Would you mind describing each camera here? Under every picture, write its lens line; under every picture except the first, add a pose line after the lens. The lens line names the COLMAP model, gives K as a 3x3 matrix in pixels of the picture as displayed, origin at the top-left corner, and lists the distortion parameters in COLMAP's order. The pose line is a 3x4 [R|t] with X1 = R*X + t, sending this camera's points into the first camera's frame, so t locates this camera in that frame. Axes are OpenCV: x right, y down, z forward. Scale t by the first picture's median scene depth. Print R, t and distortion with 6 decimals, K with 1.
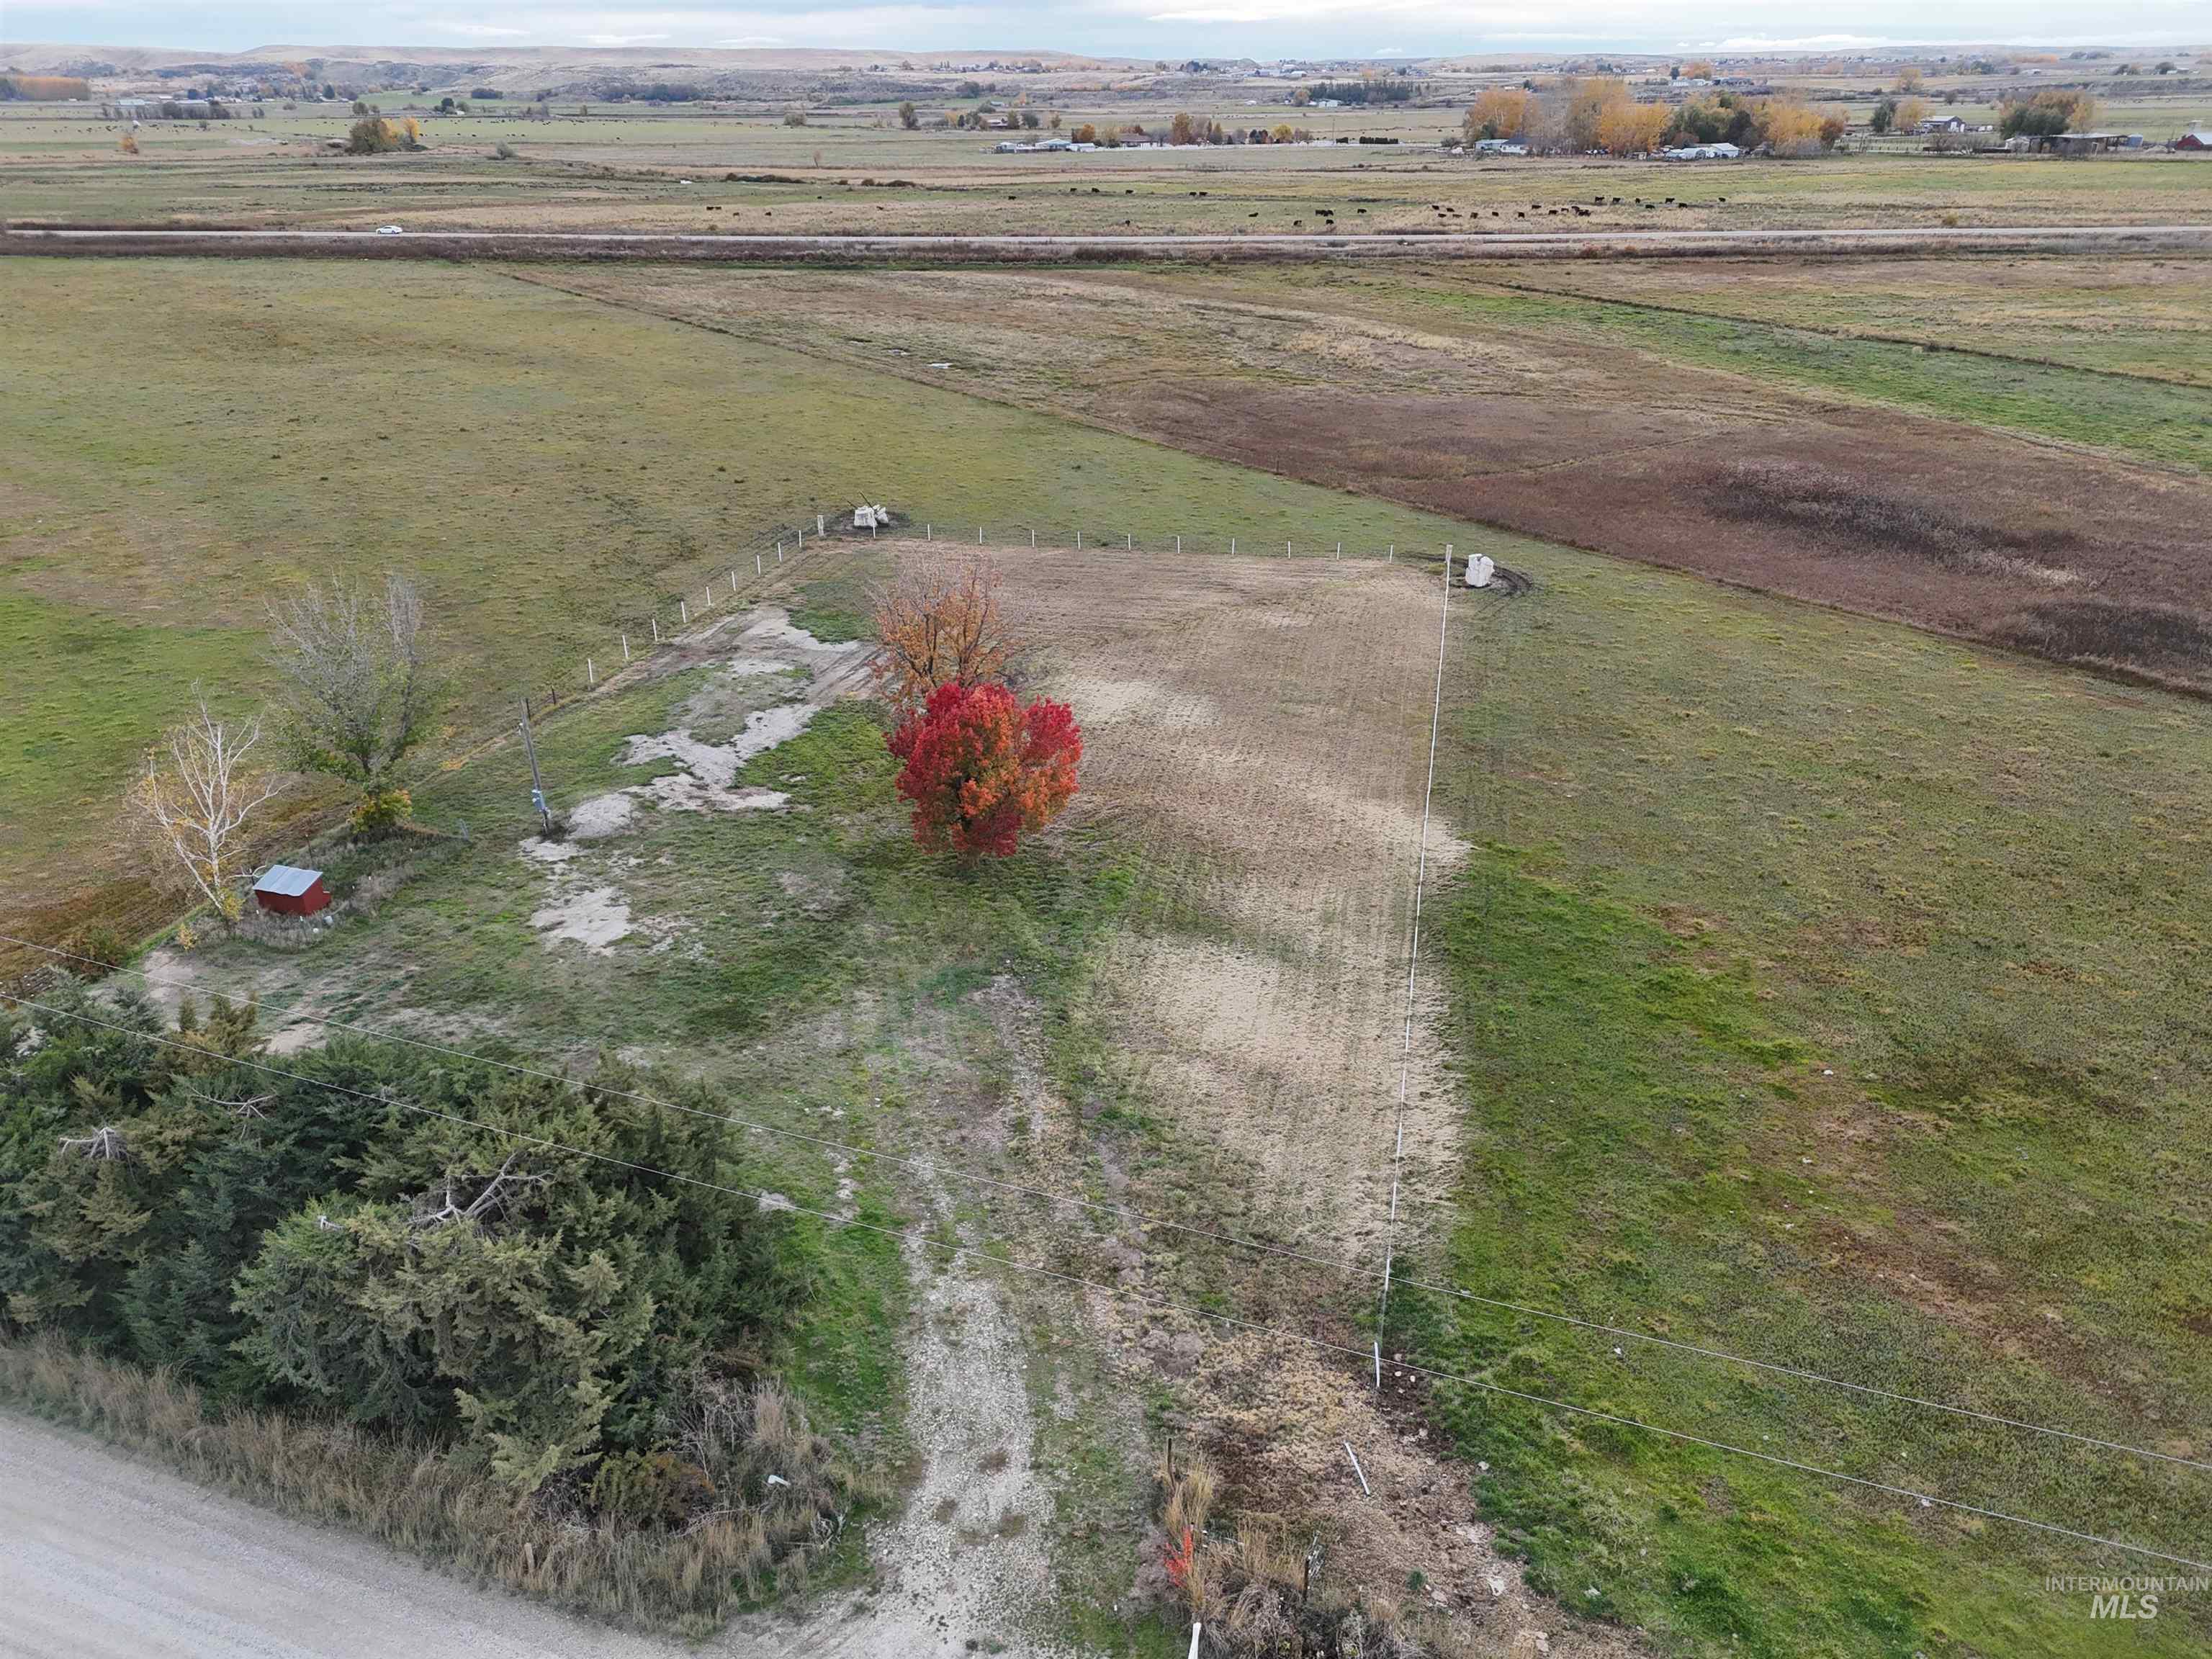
lens RADIAL K [[1614.8, 0, 1106.0], [0, 1614.8, 829.5], [0, 0, 1]] dist [0.095696, -0.095786]
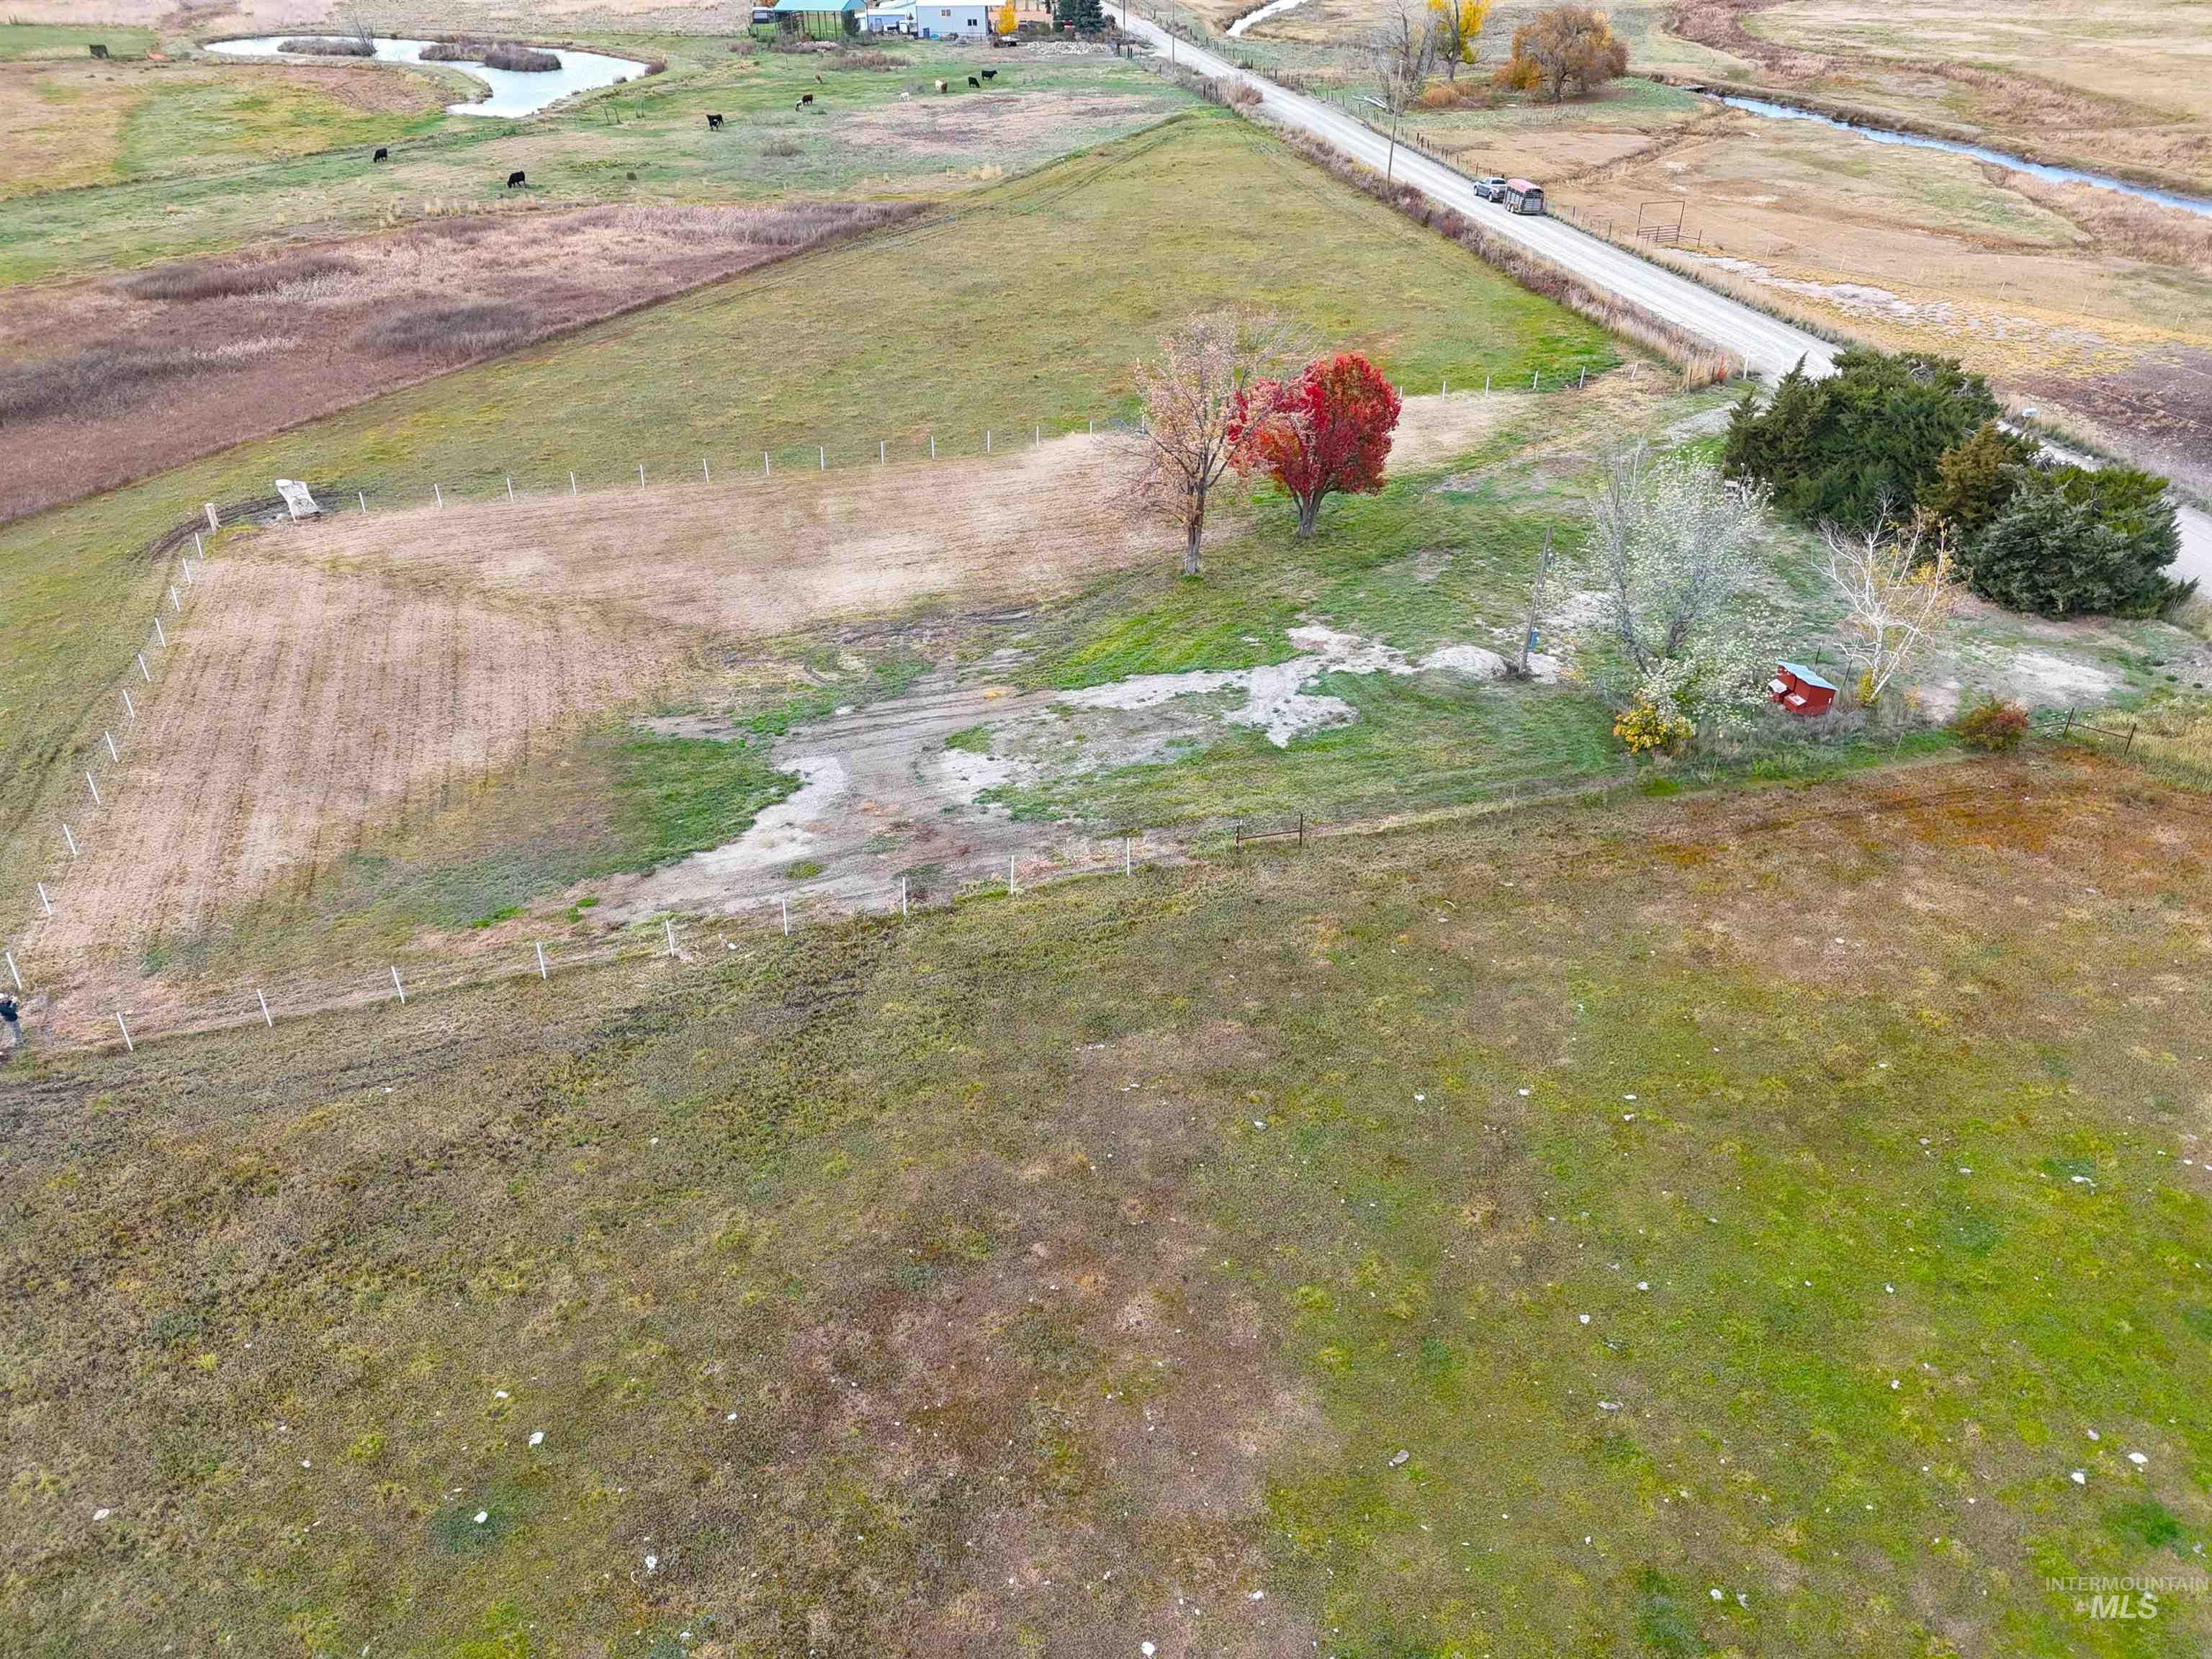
lens RADIAL K [[1621.9, 0, 1107.9], [0, 1621.9, 824.4], [0, 0, 1]] dist [0.117476, -0.132021]
pose [[-0.498548, -0.431279, 0.751963, -0.871642], [0.369414, 0.679043, 0.634376, -0.563481], [-0.784209, 0.594053, -0.179215, 1.267525]]
